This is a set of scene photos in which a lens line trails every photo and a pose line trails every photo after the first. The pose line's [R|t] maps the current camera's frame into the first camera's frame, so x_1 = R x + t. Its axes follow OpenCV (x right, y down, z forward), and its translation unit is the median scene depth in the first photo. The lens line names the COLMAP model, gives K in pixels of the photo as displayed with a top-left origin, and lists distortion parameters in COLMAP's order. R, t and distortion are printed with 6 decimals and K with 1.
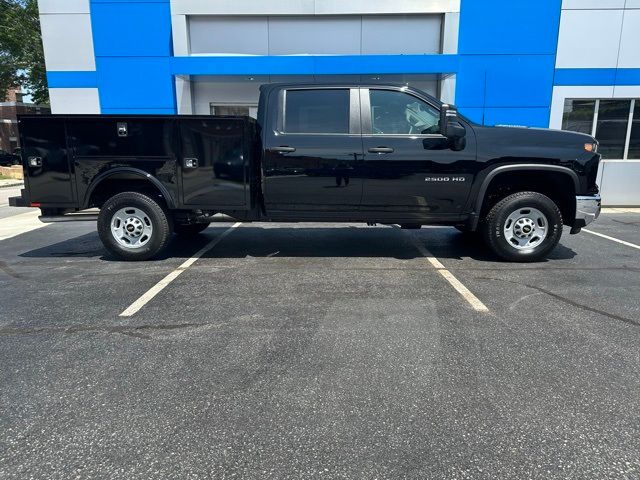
lens RADIAL K [[424.7, 0, 323.4], [0, 424.7, 240.4], [0, 0, 1]] dist [0.010795, -0.015293]
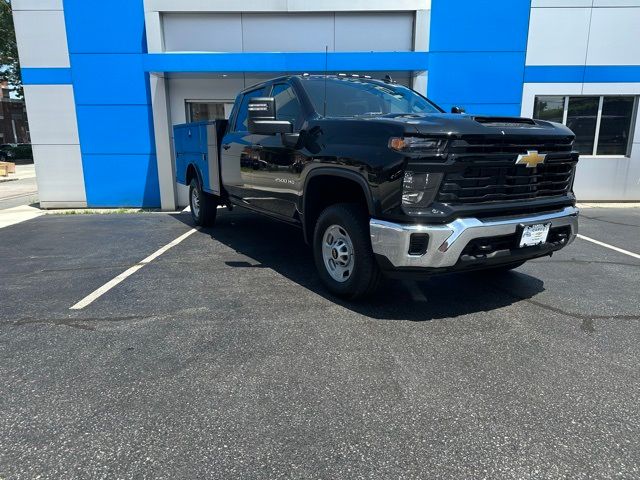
lens RADIAL K [[424.7, 0, 319.1], [0, 424.7, 239.5], [0, 0, 1]] dist [0.010795, -0.015293]
pose [[0.999890, -0.004608, 0.014077, 0.116509], [0.004512, 0.999966, 0.006834, 0.005125], [-0.014108, -0.006770, 0.999878, -0.038240]]
